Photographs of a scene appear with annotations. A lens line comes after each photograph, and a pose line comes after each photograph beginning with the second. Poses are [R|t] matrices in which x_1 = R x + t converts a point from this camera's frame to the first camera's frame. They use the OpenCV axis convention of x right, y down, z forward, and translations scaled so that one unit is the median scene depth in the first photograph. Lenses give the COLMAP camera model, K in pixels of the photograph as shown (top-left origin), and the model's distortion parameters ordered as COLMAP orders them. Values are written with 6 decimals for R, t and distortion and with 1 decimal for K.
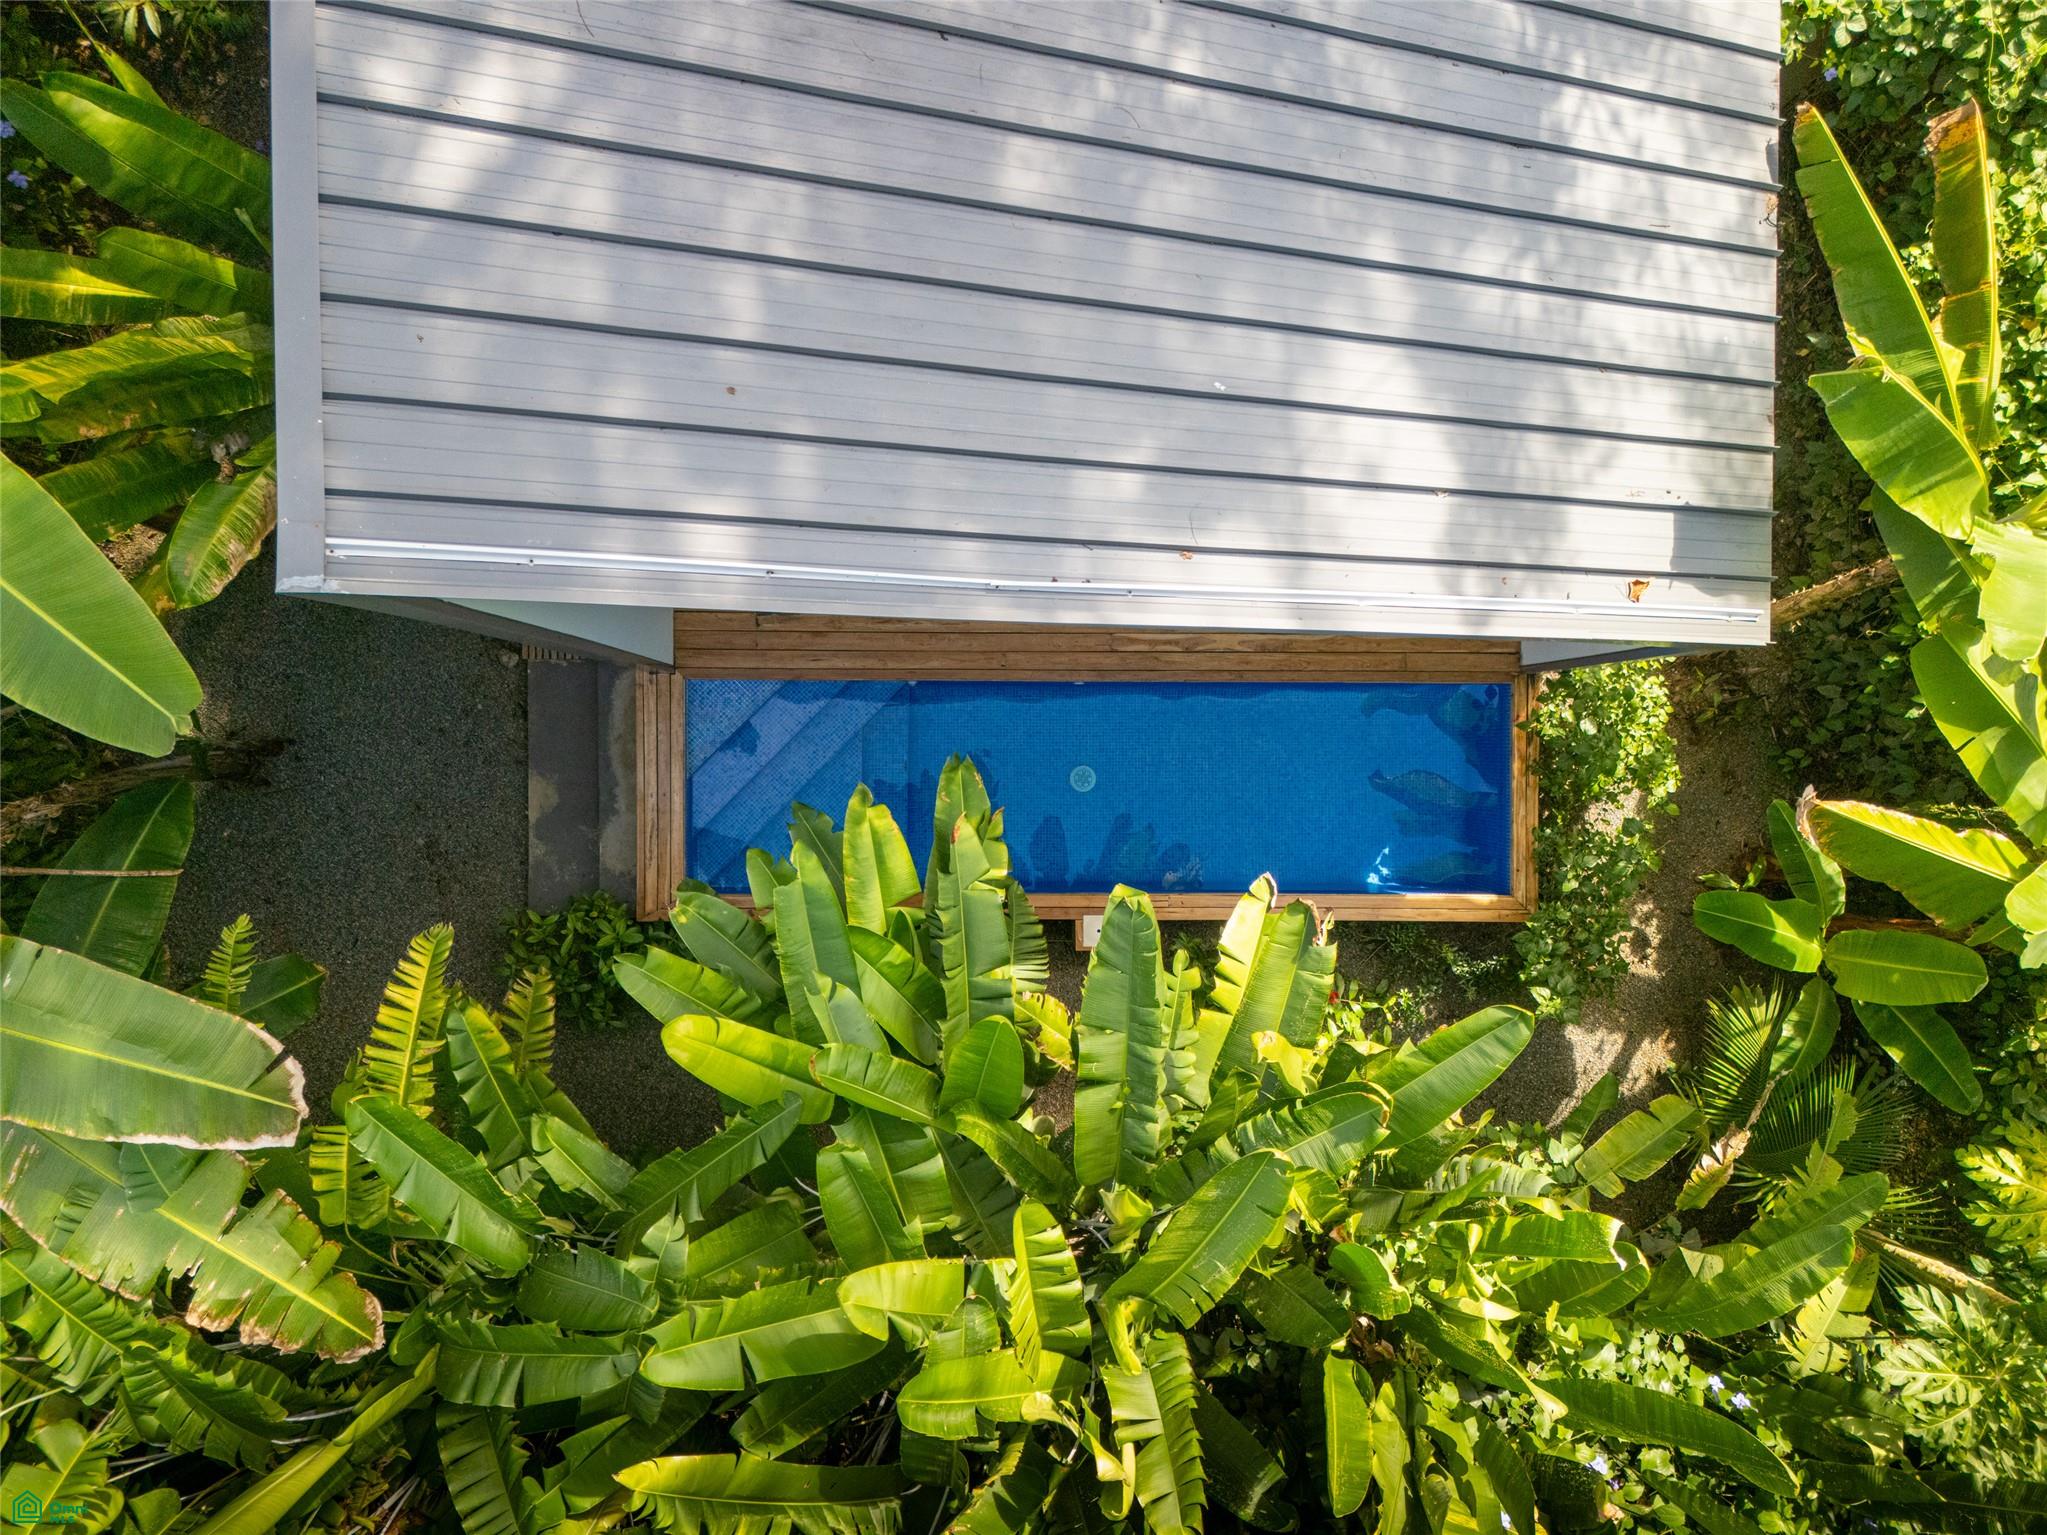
lens RADIAL K [[1483.6, 0, 1023.5], [0, 1483.6, 767.5], [0, 0, 1]] dist [0.083051, -0.002280]
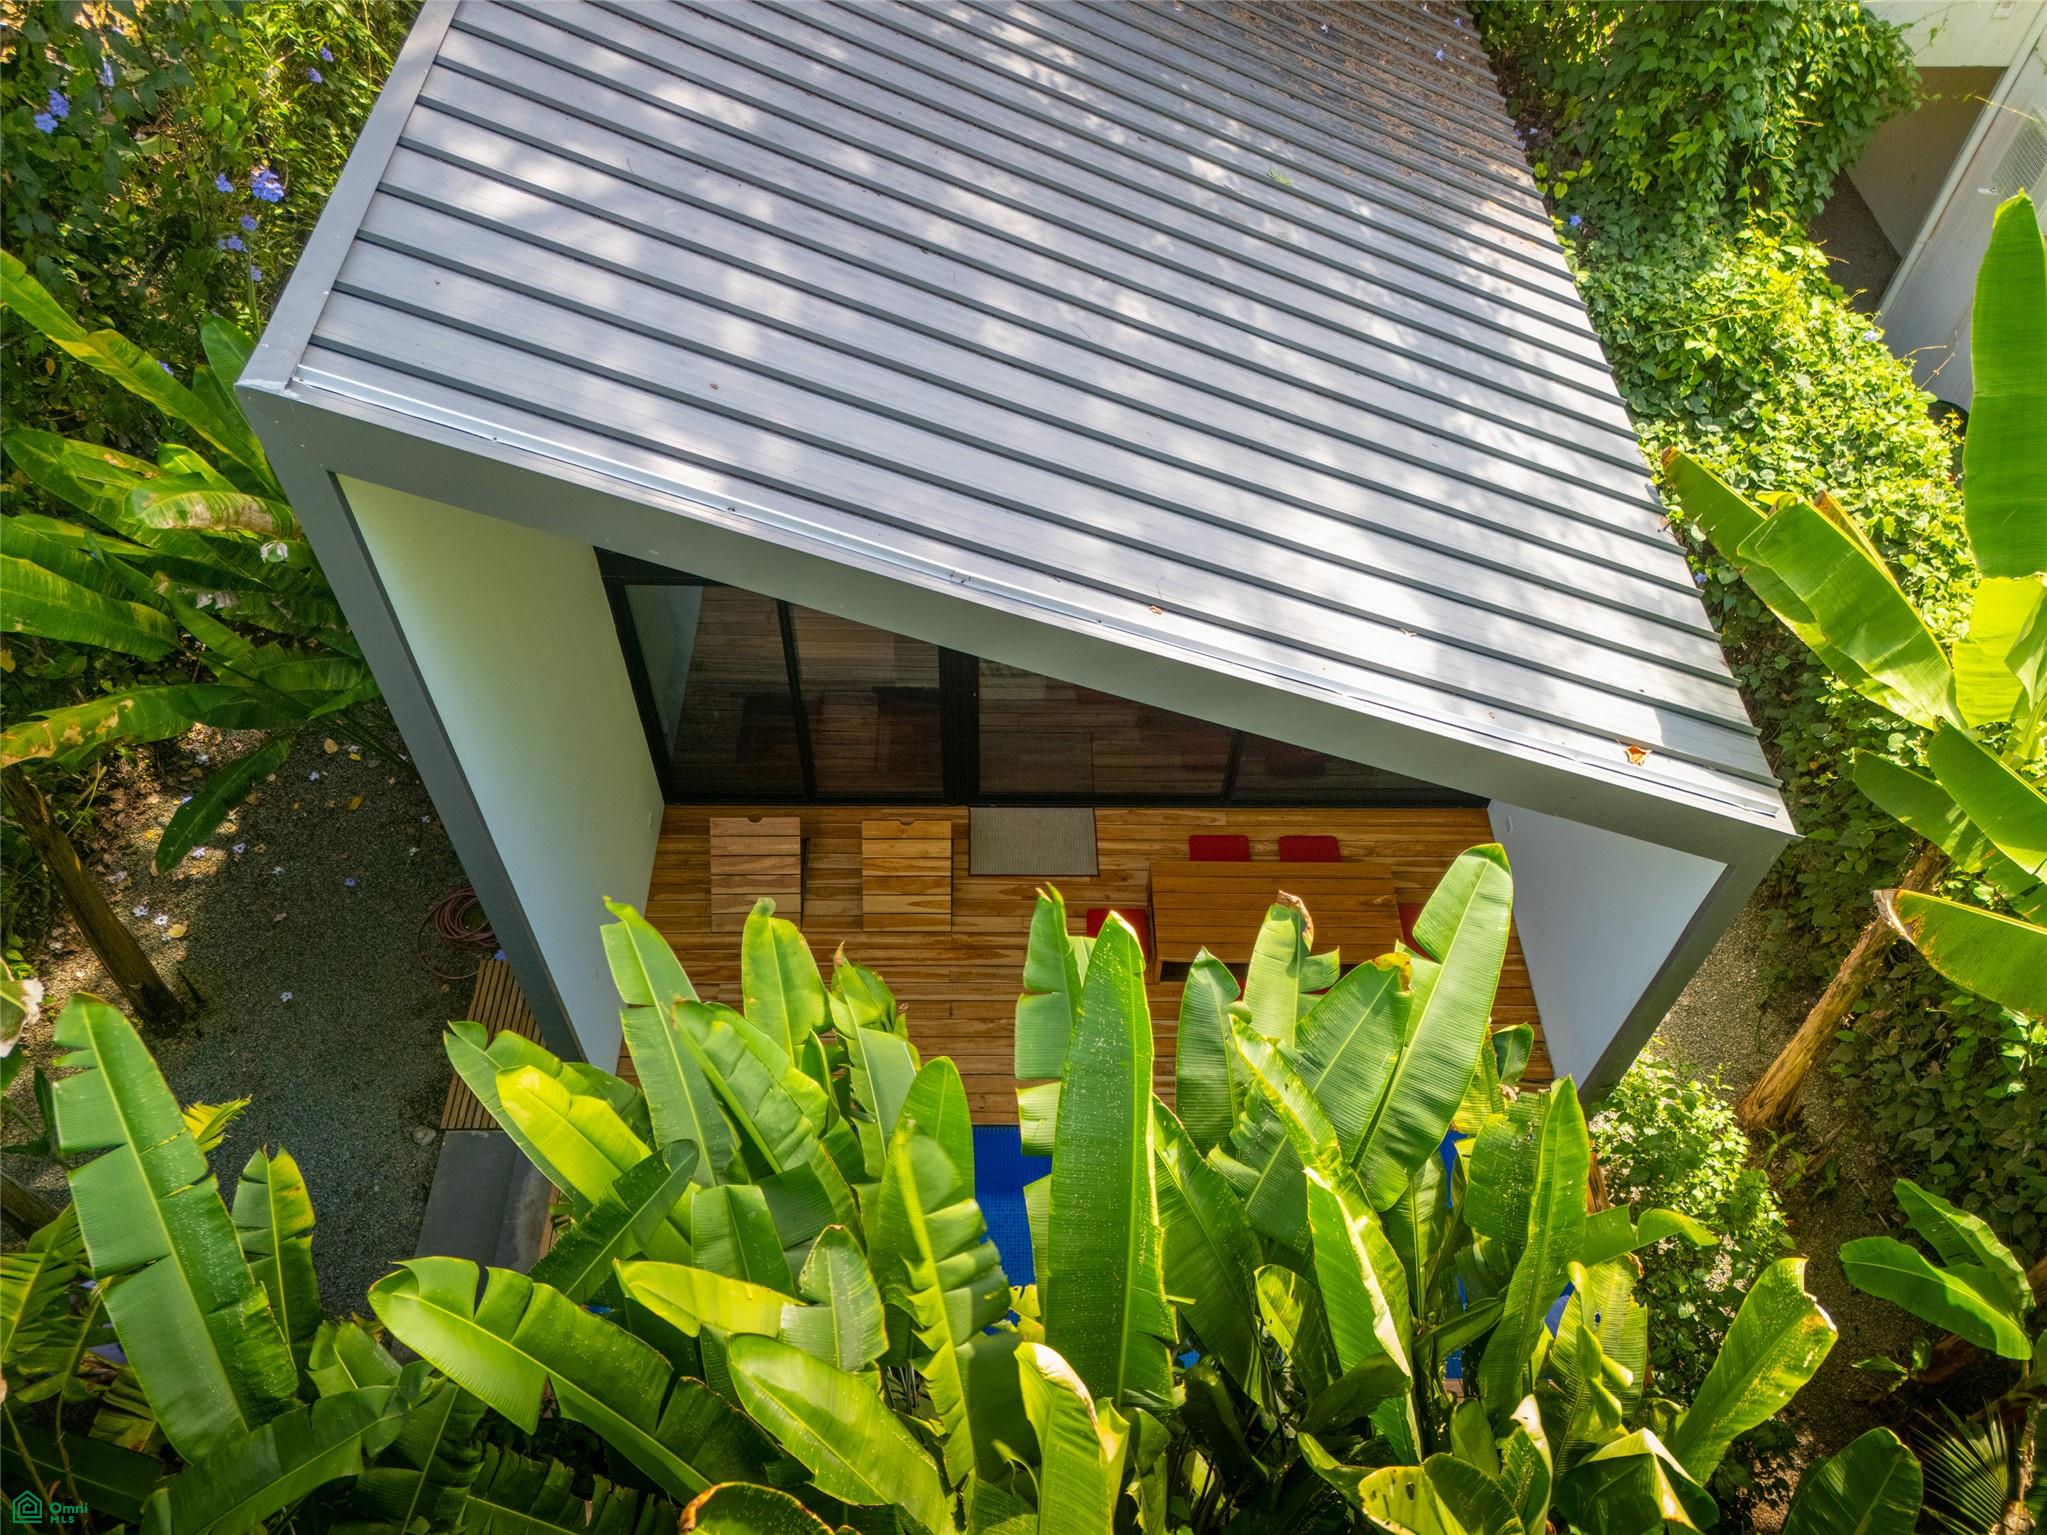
lens RADIAL K [[1483.6, 0, 1023.5], [0, 1483.6, 767.5], [0, 0, 1]] dist [0.083051, -0.002280]
pose [[1.000000, 0.000270, -0.000118, 0.018249], [-0.000285, 0.787586, -0.616205, 0.481823], [-0.000073, 0.616205, 0.787586, 0.251565]]
